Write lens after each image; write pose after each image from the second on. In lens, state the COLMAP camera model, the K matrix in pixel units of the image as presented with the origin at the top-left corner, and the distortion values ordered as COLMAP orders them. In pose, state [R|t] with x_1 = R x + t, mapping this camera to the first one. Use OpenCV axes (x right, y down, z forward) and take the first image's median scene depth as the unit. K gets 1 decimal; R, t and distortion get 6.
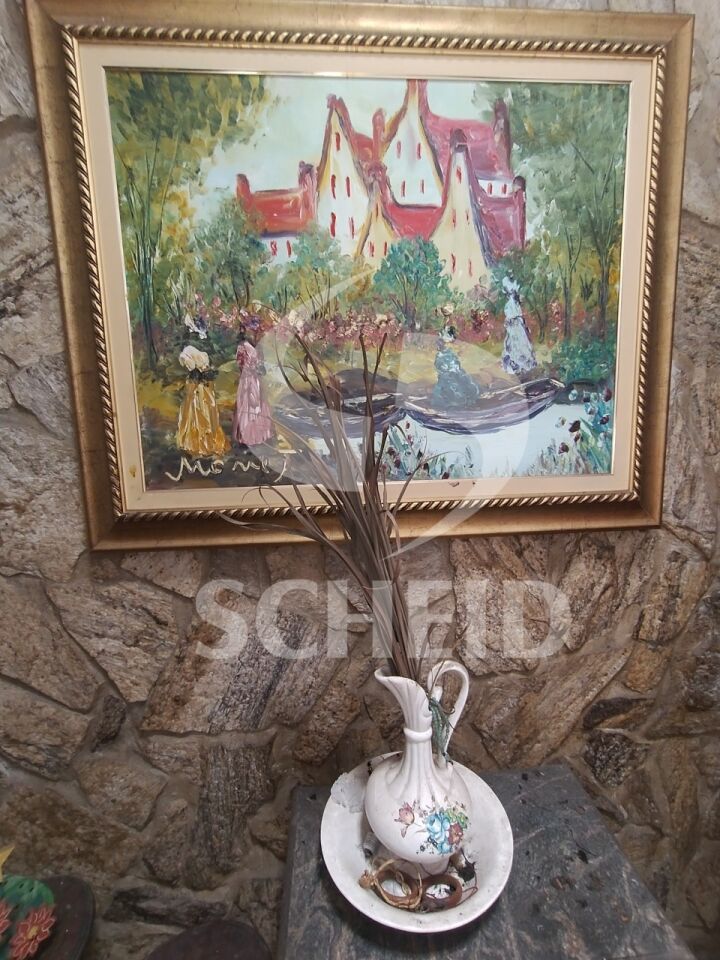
lens RADIAL K [[441.4, 0, 365.3], [0, 441.4, 476.8], [0, 0, 1]] dist [-0.009158, 0.003512]
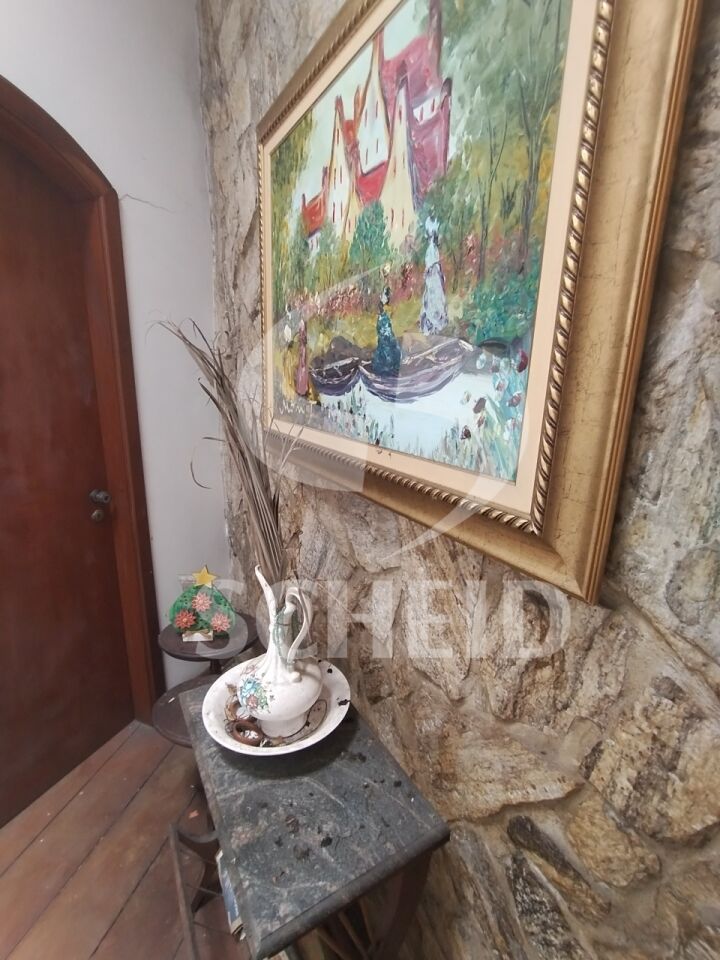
lens RADIAL K [[441.4, 0, 363.6], [0, 441.4, 482.6], [0, 0, 1]] dist [-0.009158, 0.003512]
pose [[0.451154, 0.247609, -0.857409, 1.092500], [-0.174323, 0.966684, 0.187440, -0.098611], [0.875255, 0.064902, 0.479287, 0.514426]]
